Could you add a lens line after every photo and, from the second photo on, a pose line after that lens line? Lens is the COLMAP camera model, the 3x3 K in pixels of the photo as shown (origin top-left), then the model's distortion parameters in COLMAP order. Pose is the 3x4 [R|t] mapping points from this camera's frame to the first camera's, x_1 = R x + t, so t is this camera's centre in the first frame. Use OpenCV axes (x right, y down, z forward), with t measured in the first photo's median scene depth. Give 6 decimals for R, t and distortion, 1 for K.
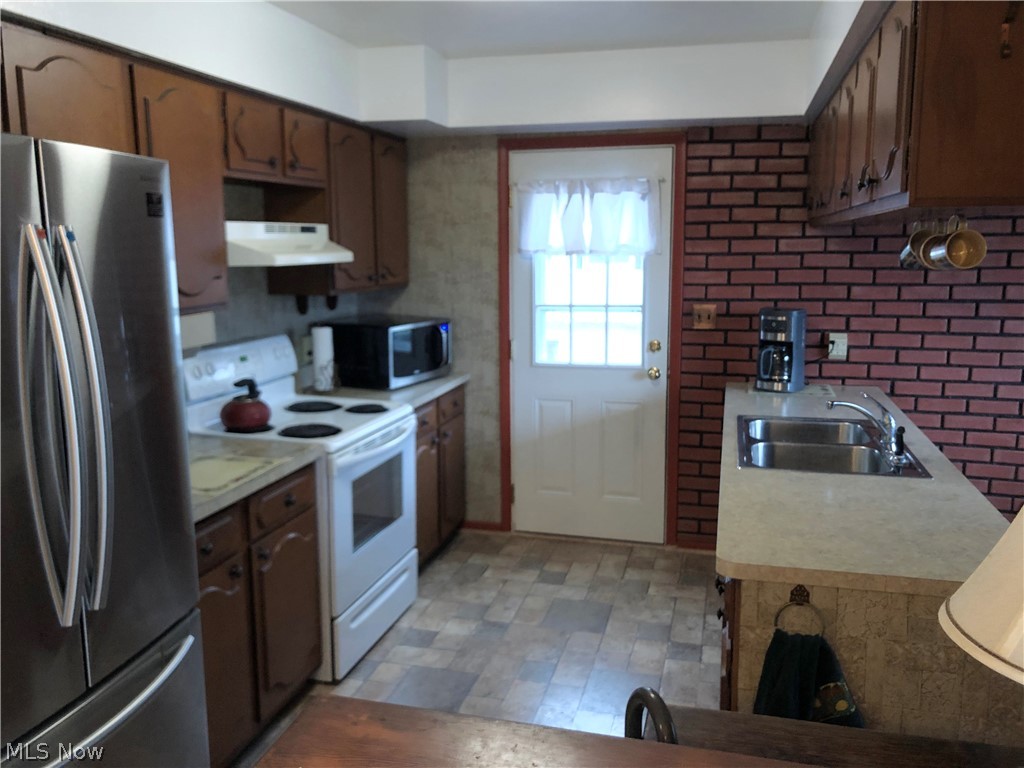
lens RADIAL K [[835.3, 0, 512.0], [0, 835.3, 384.0], [0, 0, 1]] dist [0.037270, -0.122113]
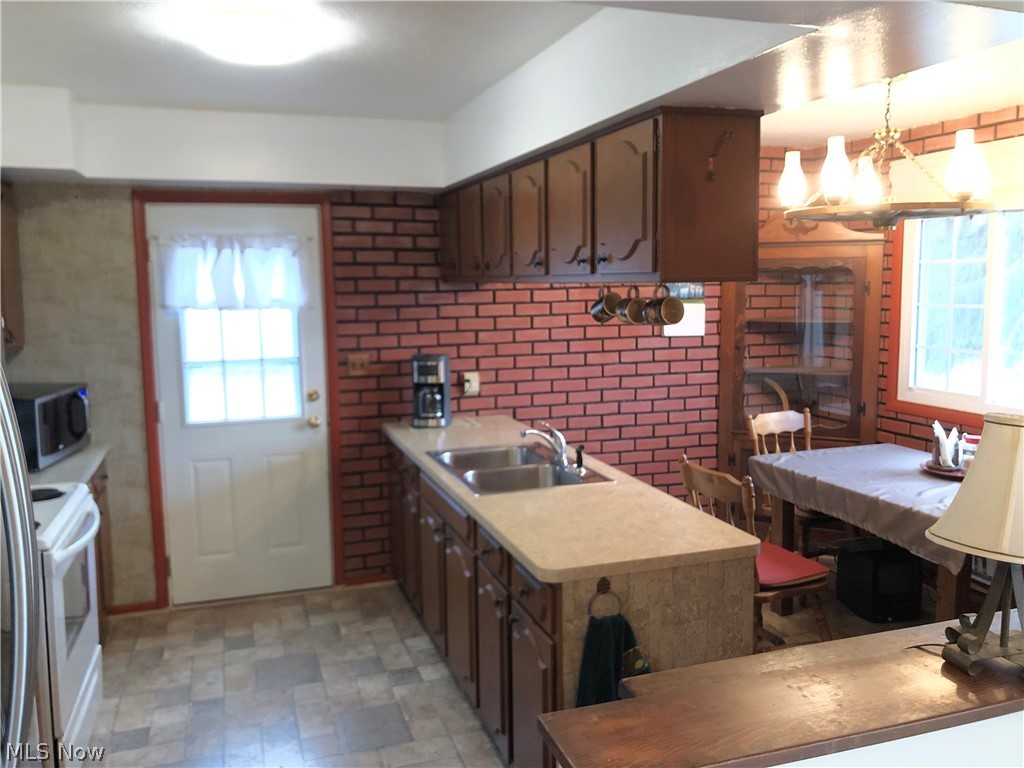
lens RADIAL K [[835.1, 0, 512.0], [0, 835.1, 384.0], [0, 0, 1]] dist [0.091366, -0.295866]
pose [[0.827778, -0.073680, 0.556197, -0.213374], [0.097707, 0.995122, -0.013590, -0.022900], [-0.552482, 0.065594, 0.830940, -0.002197]]
